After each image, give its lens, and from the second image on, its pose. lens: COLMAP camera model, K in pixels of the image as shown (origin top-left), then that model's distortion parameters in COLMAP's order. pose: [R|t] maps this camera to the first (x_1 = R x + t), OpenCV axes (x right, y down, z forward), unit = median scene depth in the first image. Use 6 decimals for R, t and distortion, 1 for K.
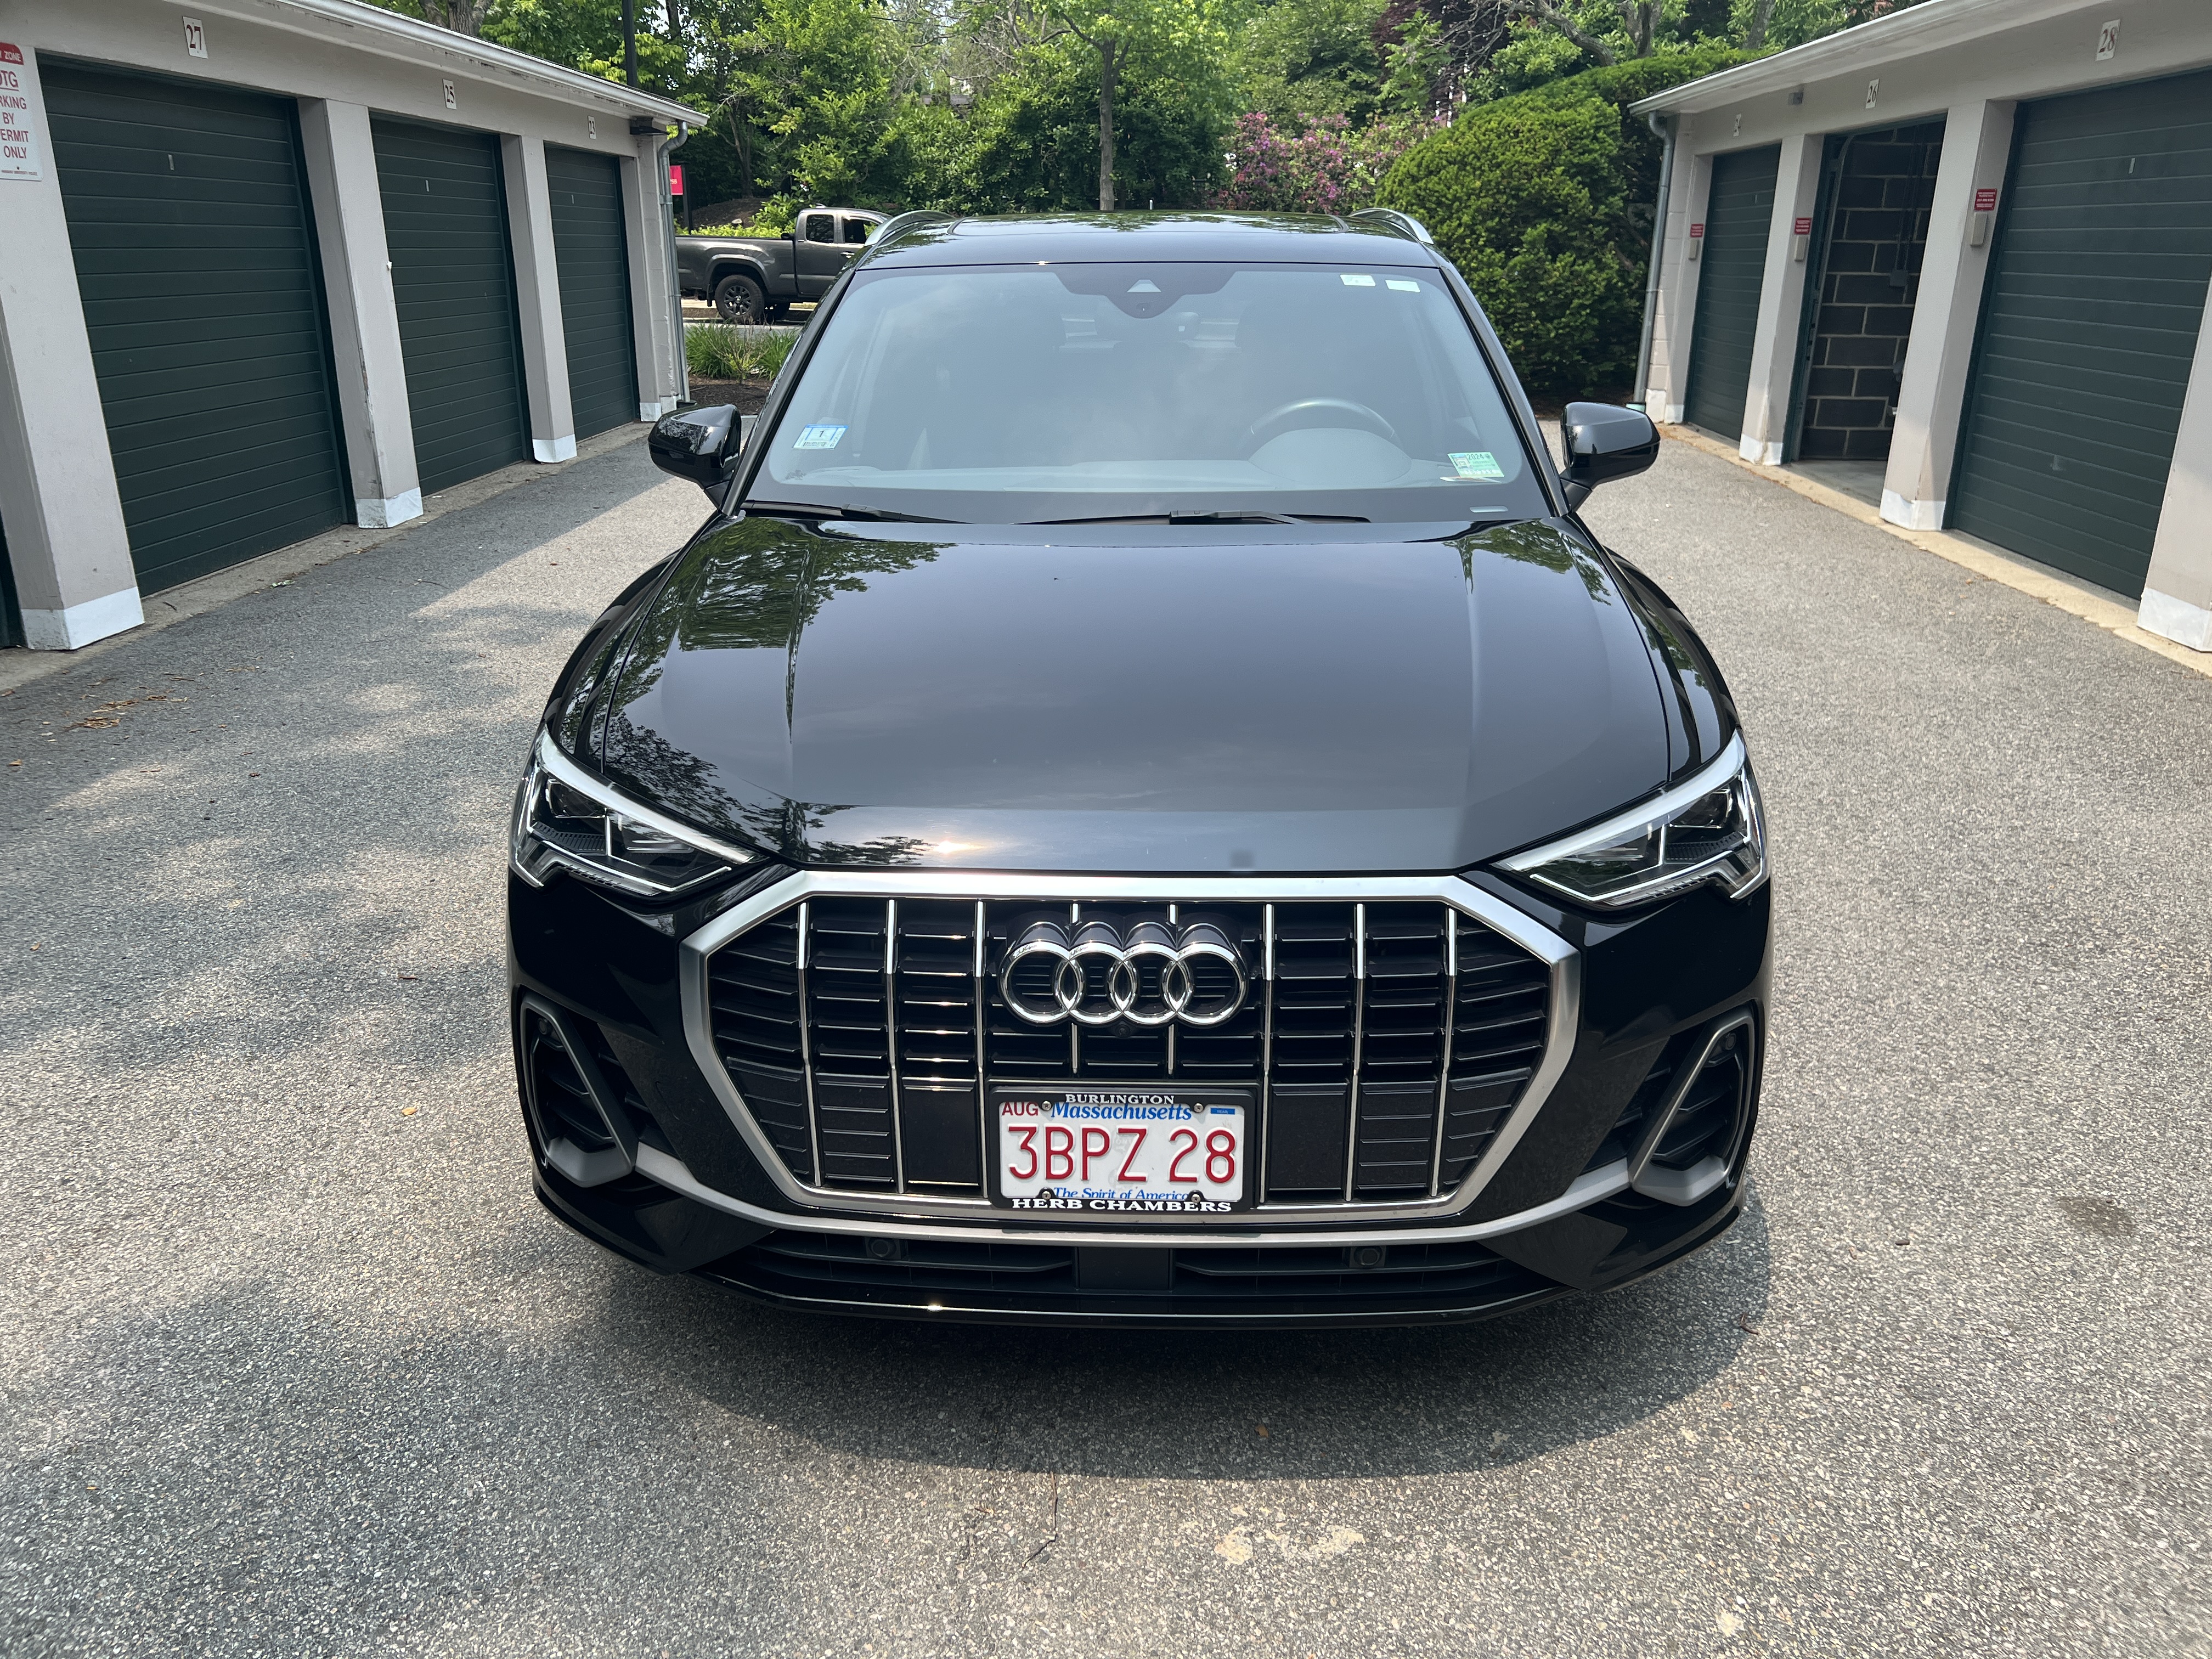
lens RADIAL K [[1683.4, 0, 1076.5], [0, 1683.4, 792.0], [0, 0, 1]] dist [0.077019, -0.086234]
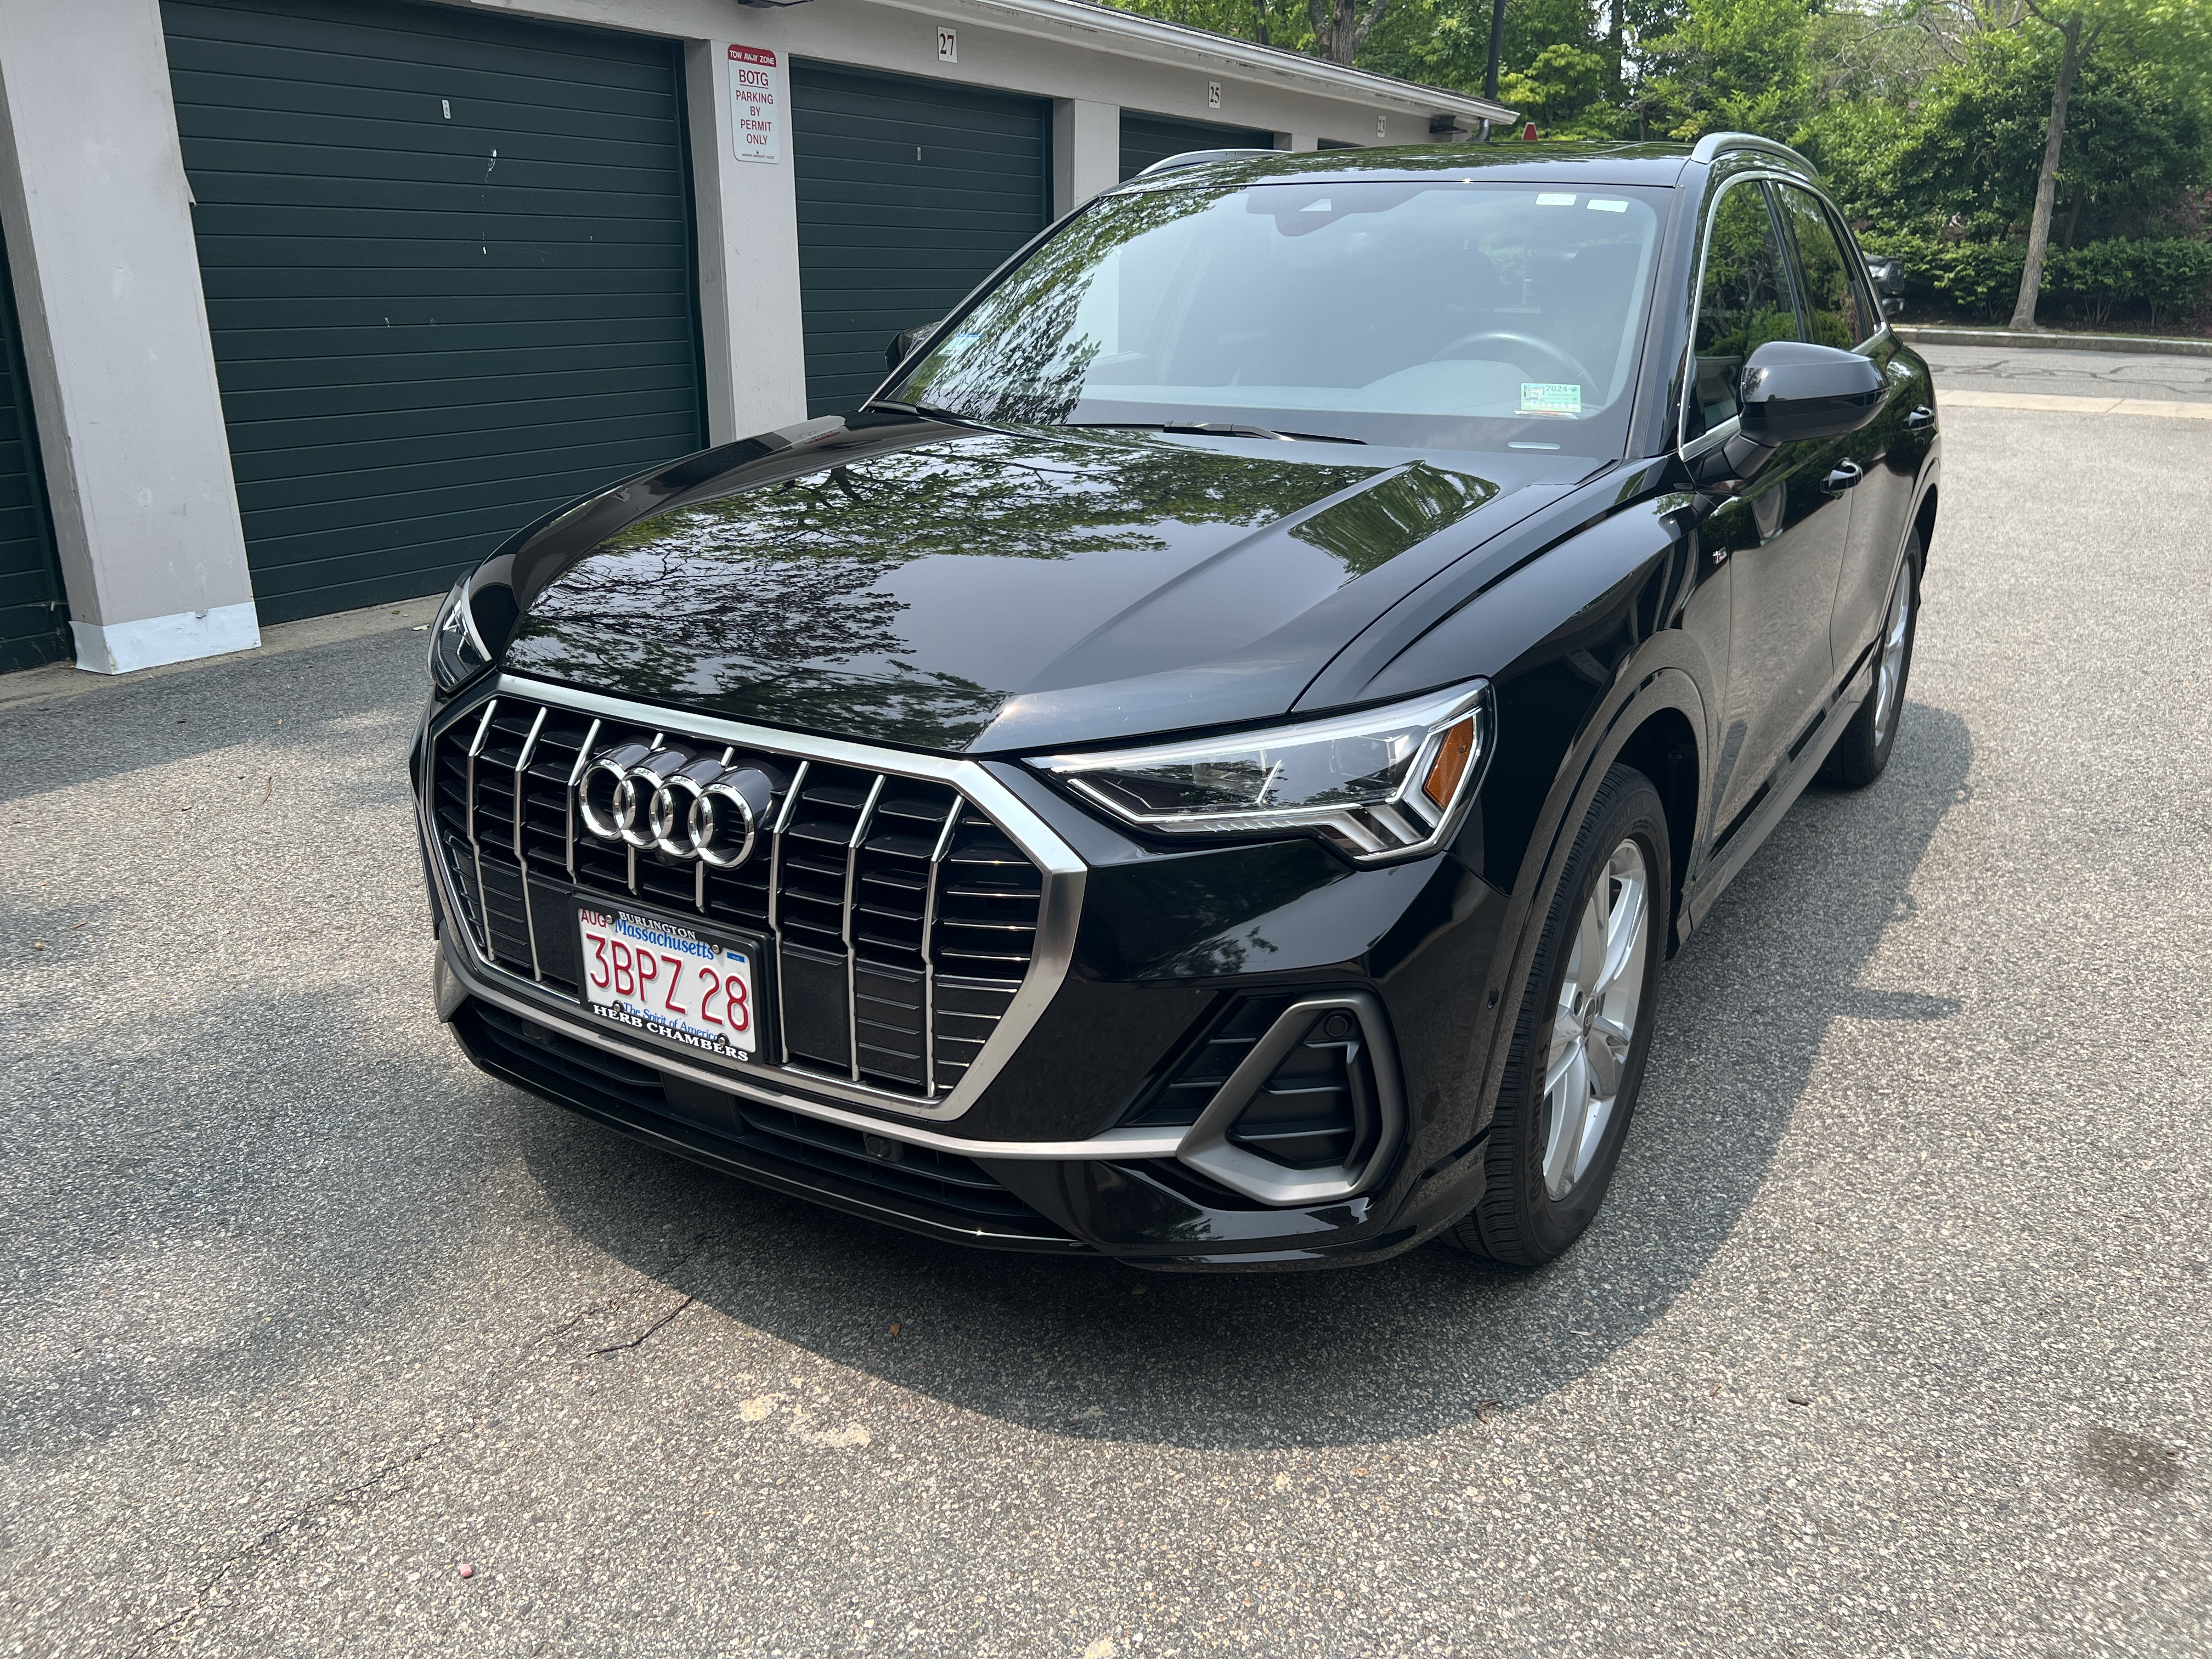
lens RADIAL K [[1683.4, 0, 1076.5], [0, 1683.4, 792.0], [0, 0, 1]] dist [0.077019, -0.086234]
pose [[0.869599, 0.158849, -0.467508, 0.698664], [-0.163490, 0.986060, 0.030939, 0.027105], [0.465906, 0.049529, 0.883447, 0.196265]]
